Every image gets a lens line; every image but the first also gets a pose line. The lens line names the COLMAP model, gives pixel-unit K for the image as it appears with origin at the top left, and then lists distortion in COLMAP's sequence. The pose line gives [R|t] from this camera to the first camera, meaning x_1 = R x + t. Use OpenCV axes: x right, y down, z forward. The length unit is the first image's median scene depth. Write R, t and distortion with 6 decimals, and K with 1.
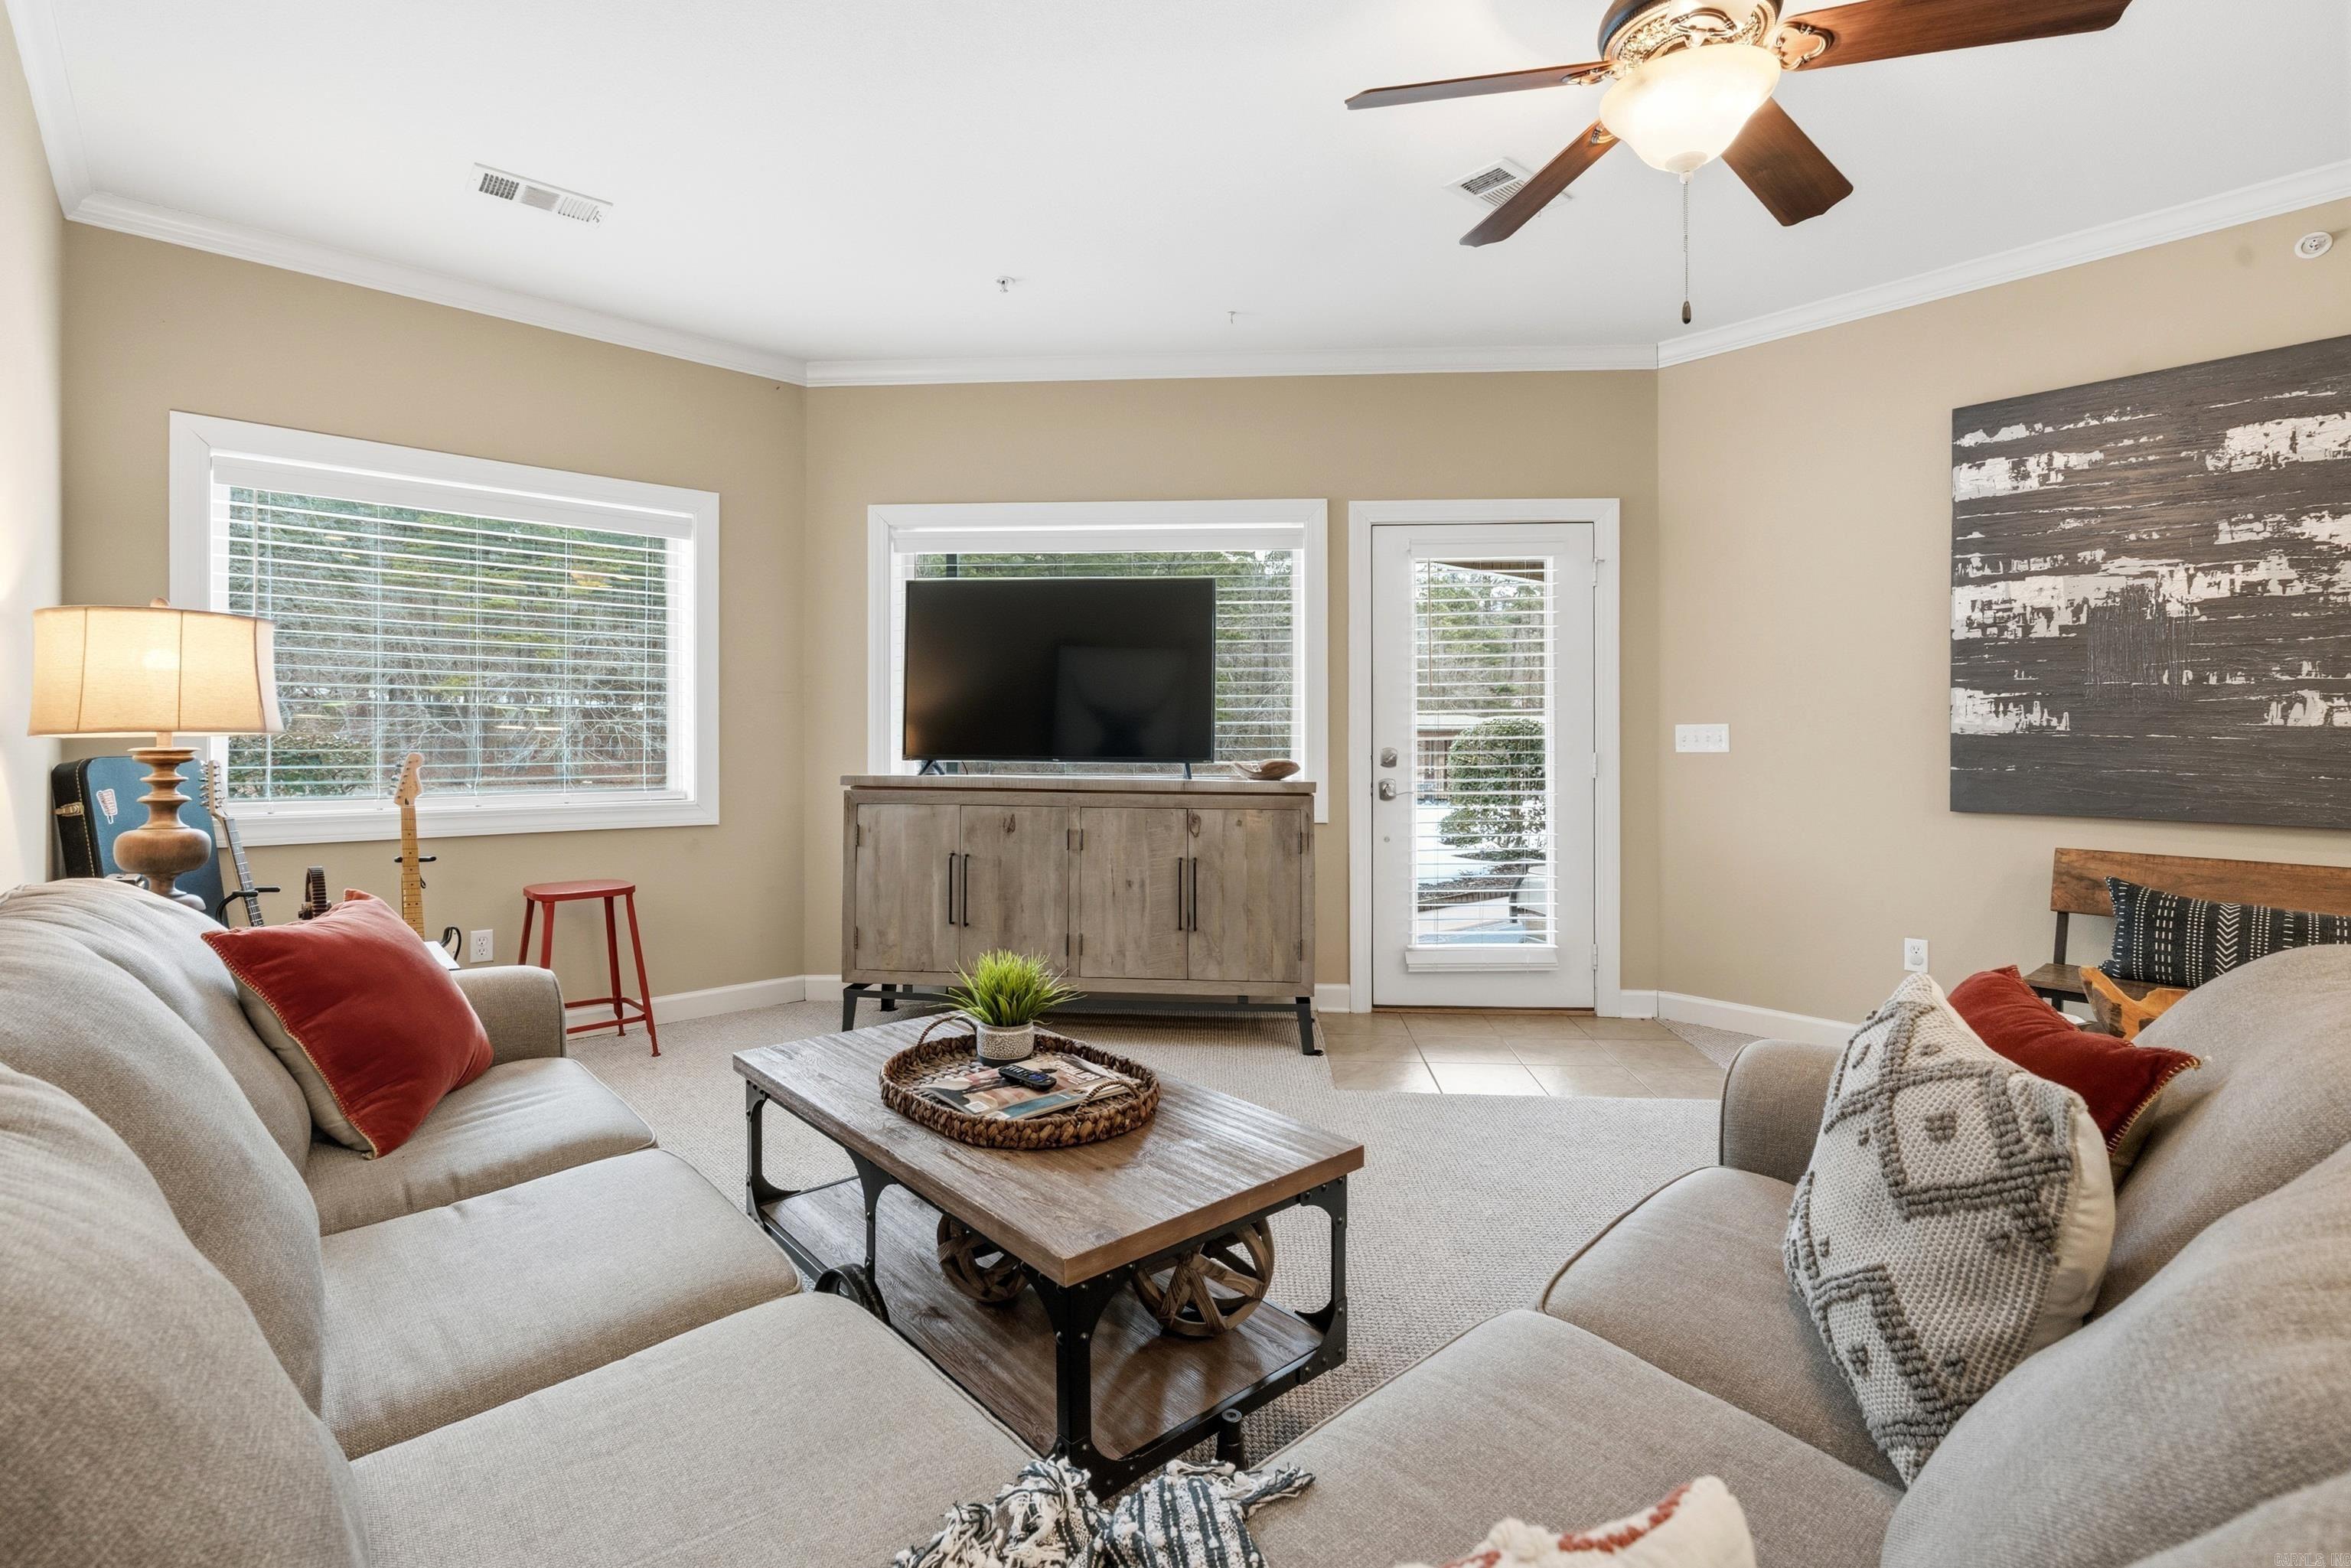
lens RADIAL K [[1080.5, 0, 1171.0], [0, 1080.5, 736.0], [0, 0, 1]] dist [-0.002902, 0.000303]
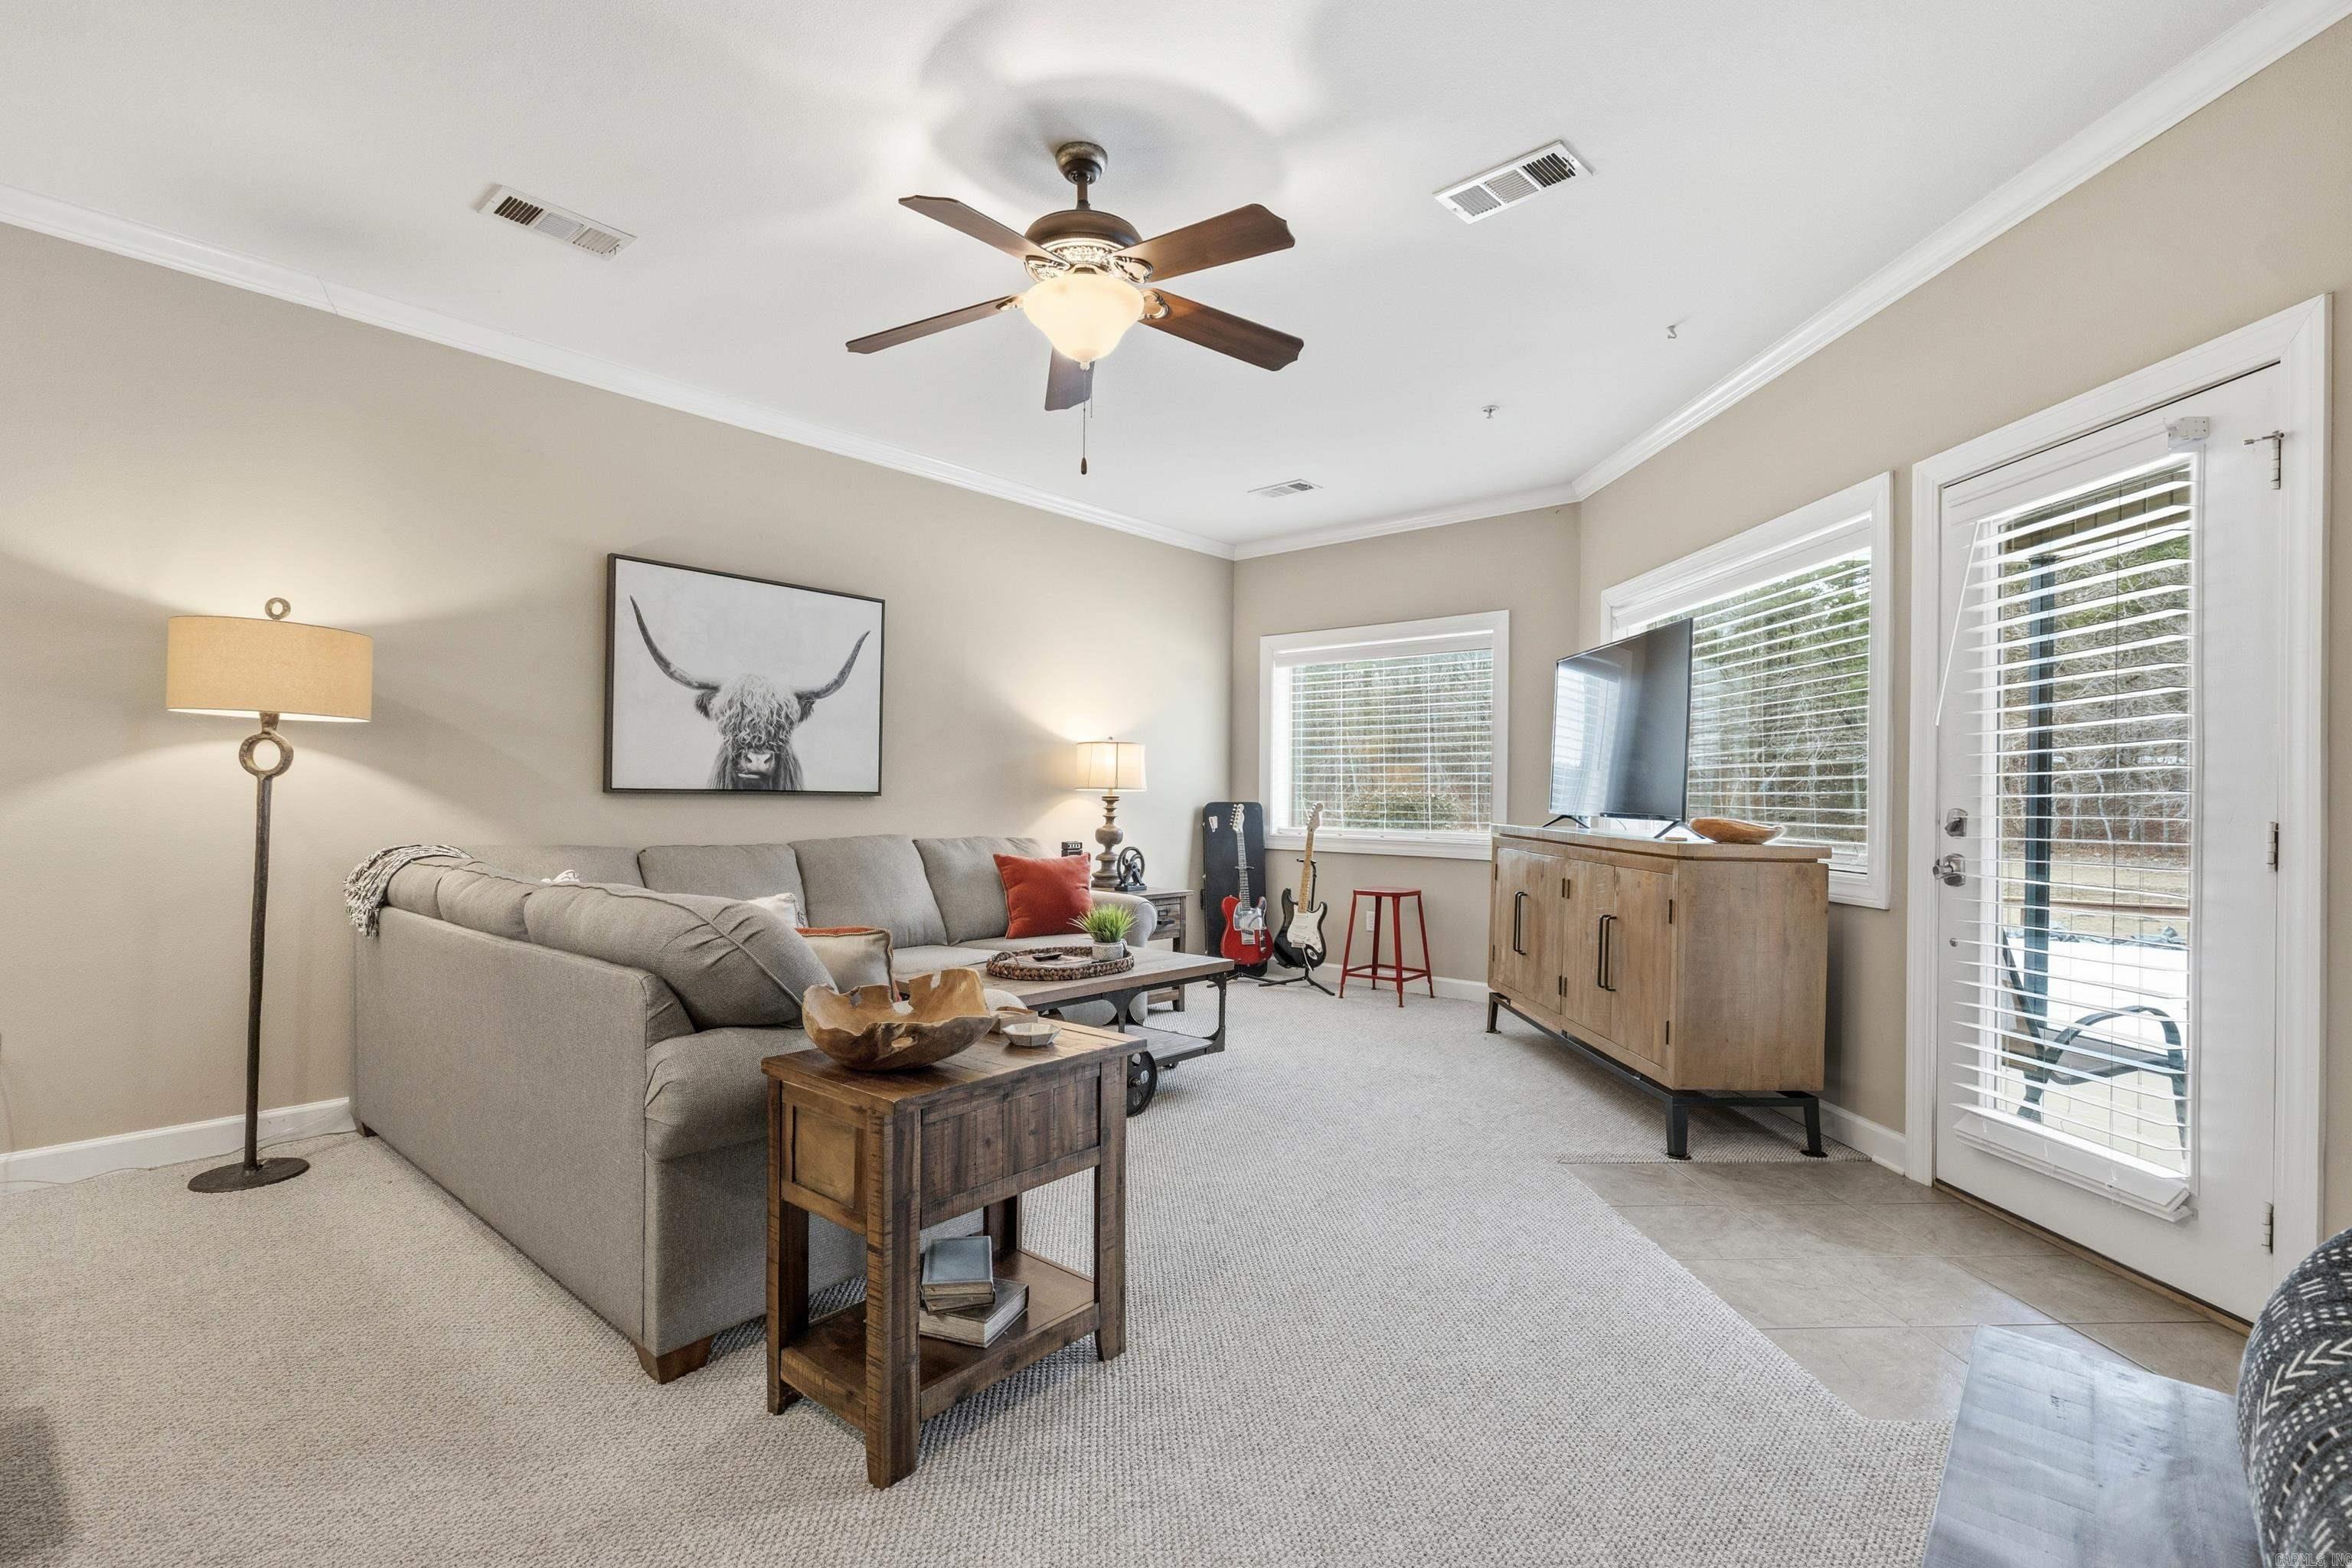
lens RADIAL K [[1075.3, 0, 1163.0], [0, 1075.3, 798.8], [0, 0, 1]] dist [-0.002742, 0.000200]
pose [[0.114602, 0.001308, -0.993411, 1.046513], [-0.007560, 0.999971, 0.000444, 0.010727], [0.993383, 0.007460, 0.114609, 0.546057]]
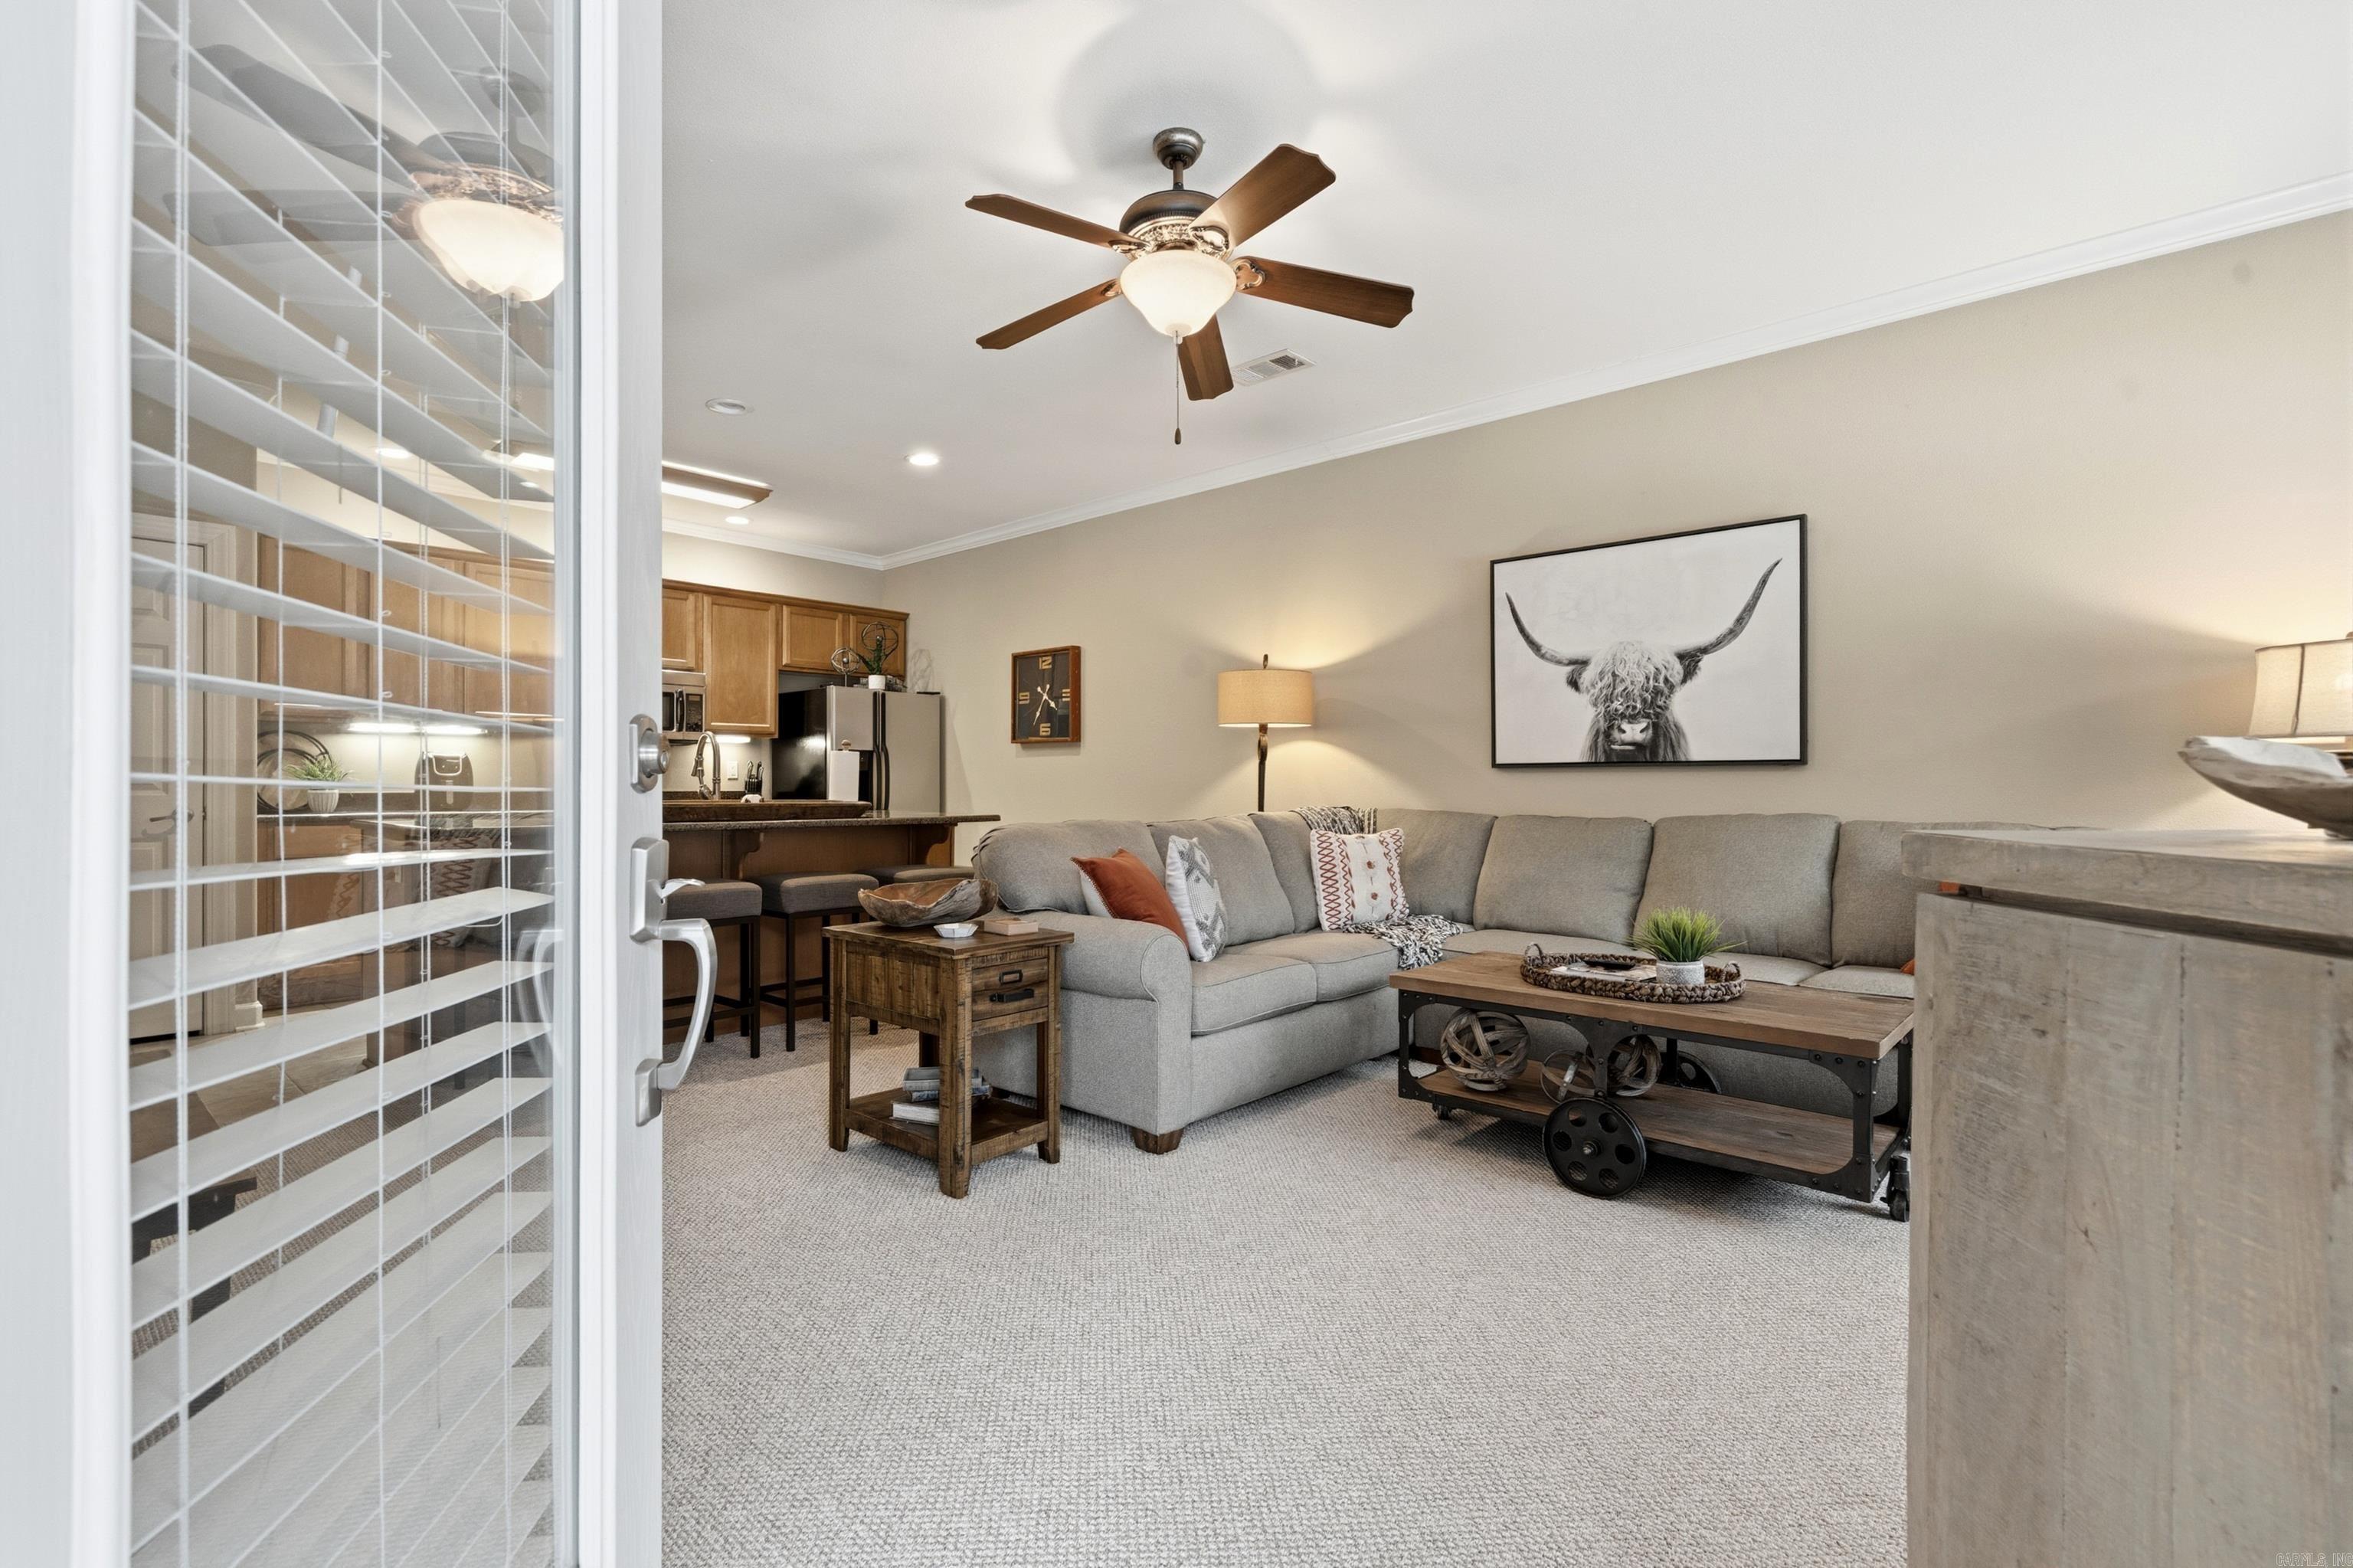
lens RADIAL K [[1060.7, 0, 1171.5], [0, 1060.7, 791.2], [0, 0, 1]] dist [-0.002380, 0.000479]
pose [[-0.994585, 0.000478, -0.103924, 0.362316], [0.000223, 0.999997, 0.002472, 0.035235], [0.103925, 0.002436, -0.994582, 1.360799]]
